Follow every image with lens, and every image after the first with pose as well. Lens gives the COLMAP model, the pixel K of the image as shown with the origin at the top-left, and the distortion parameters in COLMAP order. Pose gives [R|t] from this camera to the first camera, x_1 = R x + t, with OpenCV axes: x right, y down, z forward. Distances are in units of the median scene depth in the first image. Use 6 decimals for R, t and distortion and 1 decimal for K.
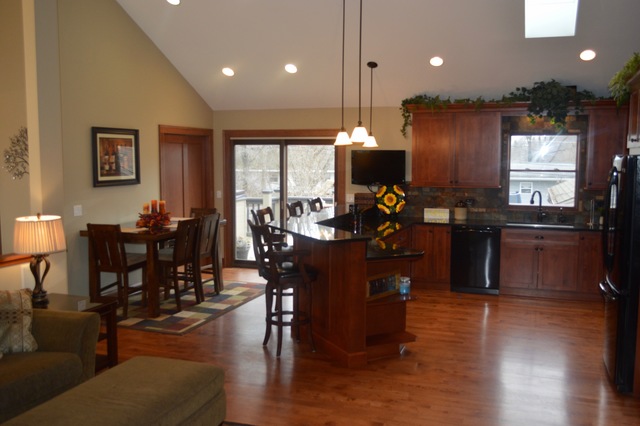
lens RADIAL K [[619.7, 0, 318.4], [0, 619.7, 215.3], [0, 0, 1]] dist [0.007115, 0.000000]
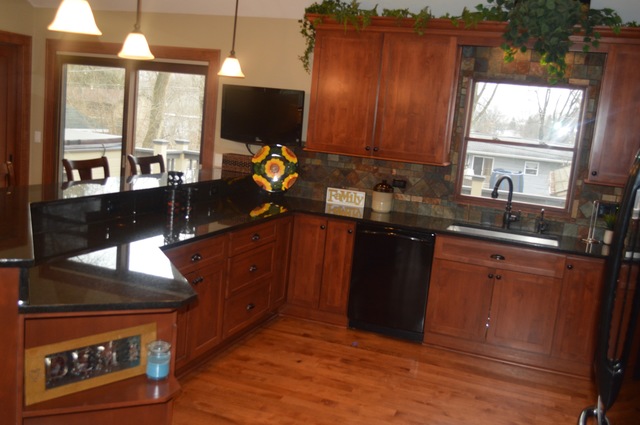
lens RADIAL K [[619.7, 0, 323.3], [0, 619.7, 208.5], [0, 0, 1]] dist [0.007115, 0.000000]
pose [[0.995708, 0.092364, -0.005877, 0.181474], [-0.091930, 0.994376, 0.052594, -0.023813], [0.010702, -0.051828, 0.998599, 0.394410]]
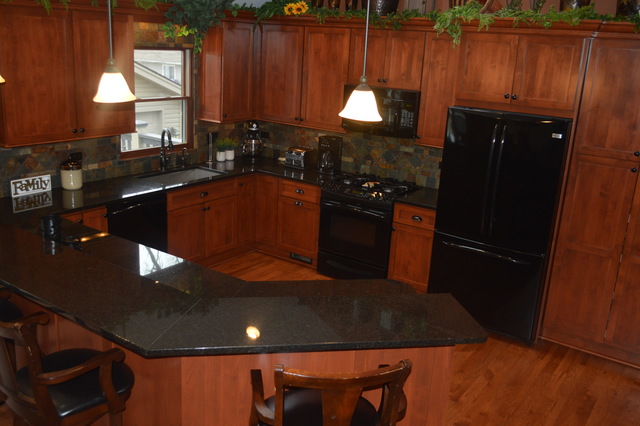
lens RADIAL K [[619.7, 0, 320.9], [0, 619.7, 213.5], [0, 0, 1]] dist [0.007115, 0.000000]
pose [[0.290393, -0.252510, 0.922990, -0.284428], [0.042709, 0.967014, 0.251117, -0.117081], [-0.955954, -0.033503, 0.291599, 0.600999]]
